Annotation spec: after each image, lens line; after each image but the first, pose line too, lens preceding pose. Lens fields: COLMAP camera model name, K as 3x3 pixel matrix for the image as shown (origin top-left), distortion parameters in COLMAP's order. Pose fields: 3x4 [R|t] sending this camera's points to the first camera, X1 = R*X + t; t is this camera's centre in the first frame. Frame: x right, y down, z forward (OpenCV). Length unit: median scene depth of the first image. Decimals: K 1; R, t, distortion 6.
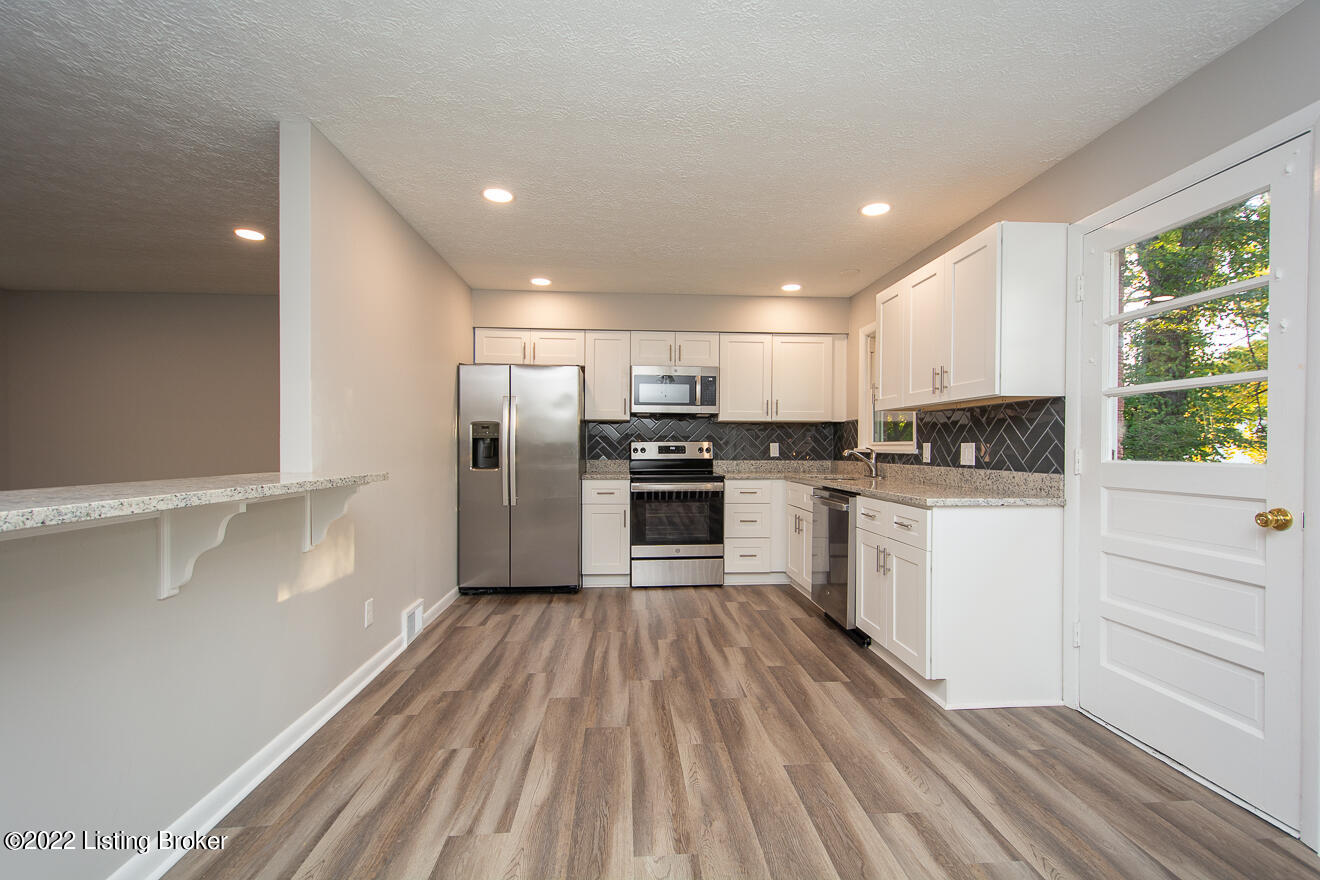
lens RADIAL K [[573.6, 0, 660.5], [0, 573.6, 454.7], [0, 0, 1]] dist [0.008377, 0.000012]
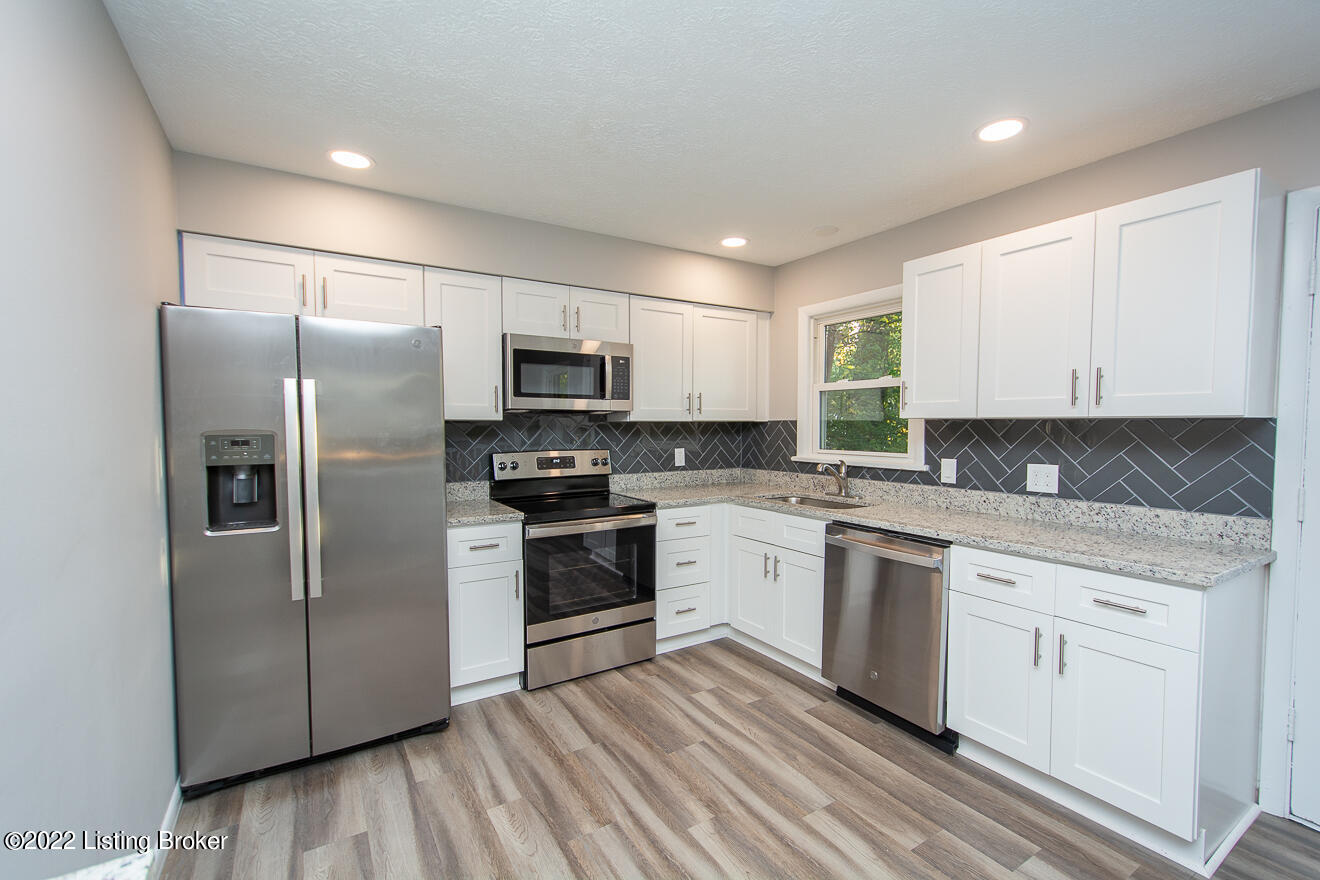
lens RADIAL K [[568.5, 0, 660.1], [0, 568.5, 453.2], [0, 0, 1]] dist [0.000579, -0.000171]
pose [[0.881628, -0.029052, 0.471050, -0.220104], [0.011025, 0.999099, 0.040985, -0.054828], [-0.471816, -0.030940, 0.881154, 0.418447]]
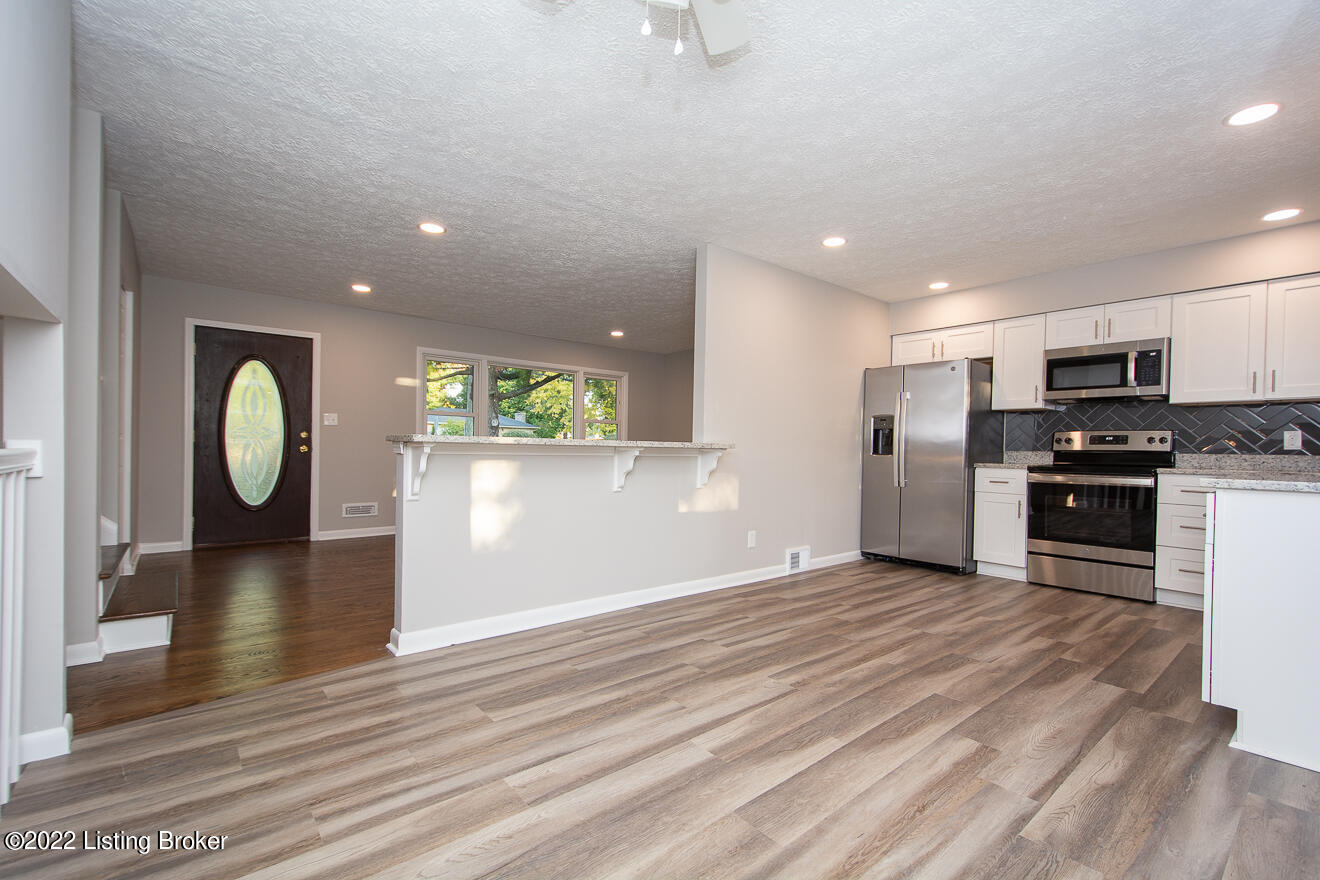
lens RADIAL K [[568.5, 0, 660.1], [0, 568.5, 453.2], [0, 0, 1]] dist [0.000579, -0.000171]
pose [[0.581214, 0.013574, -0.813638, 0.384425], [-0.025632, 0.999670, -0.001632, 0.035084], [0.813347, 0.021804, 0.581370, -0.058149]]
